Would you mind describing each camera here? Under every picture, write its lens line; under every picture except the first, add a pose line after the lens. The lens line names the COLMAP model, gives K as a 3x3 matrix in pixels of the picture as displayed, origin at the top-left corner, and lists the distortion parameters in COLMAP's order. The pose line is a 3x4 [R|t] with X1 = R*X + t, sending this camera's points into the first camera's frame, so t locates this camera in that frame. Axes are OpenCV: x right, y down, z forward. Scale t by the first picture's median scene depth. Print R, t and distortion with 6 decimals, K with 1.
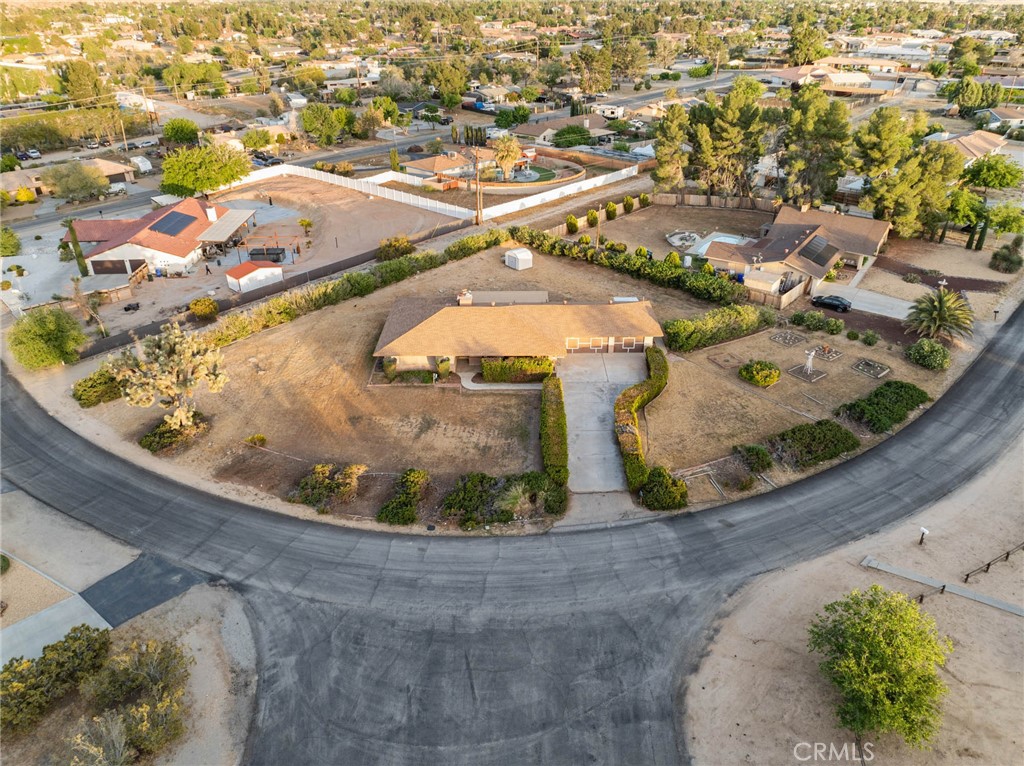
lens RADIAL K [[740.7, 0, 512.4], [0, 740.7, 368.6], [0, 0, 1]] dist [-0.031072, -0.030520]
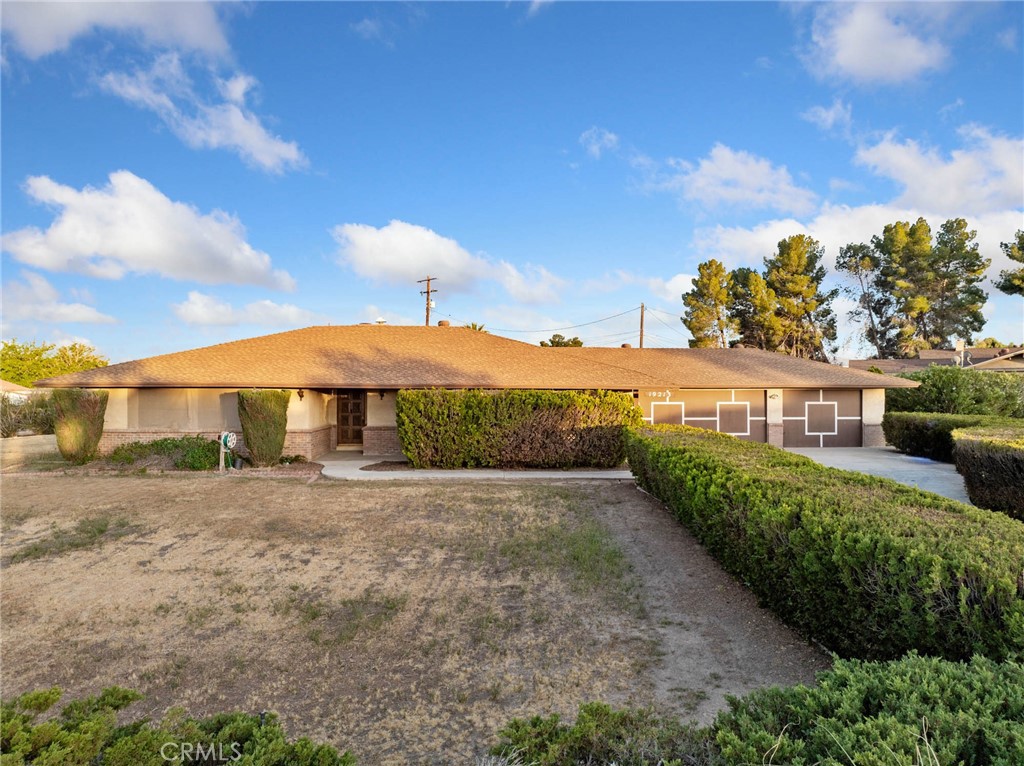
lens RADIAL K [[724.7, 0, 516.7], [0, 724.7, 361.9], [0, 0, 1]] dist [-0.037665, -0.003800]
pose [[0.998194, 0.015026, 0.058171, -0.010181], [0.015537, 0.870726, -0.491522, 0.101925], [-0.058037, 0.491538, 0.868920, 0.633597]]
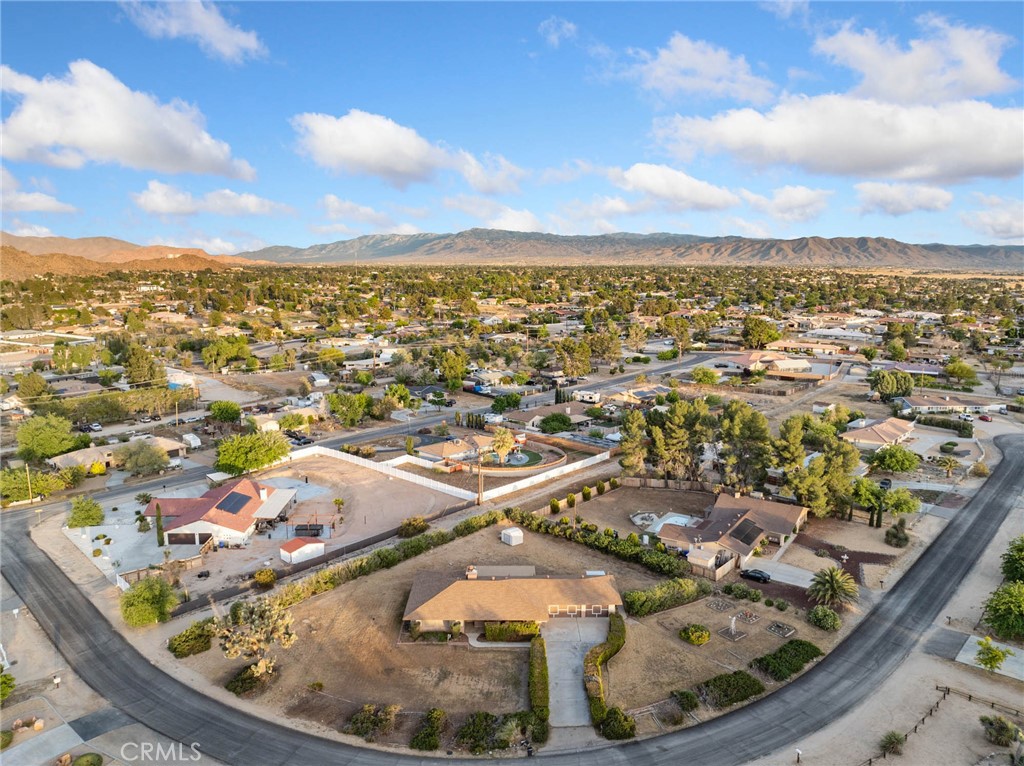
lens RADIAL K [[740.7, 0, 512.4], [0, 740.7, 368.6], [0, 0, 1]] dist [-0.031072, -0.030520]
pose [[0.999914, 0.007261, 0.010951, -0.008305], [-0.003316, 0.945917, -0.324392, -0.012894], [-0.012714, 0.324328, 0.945859, -0.339524]]
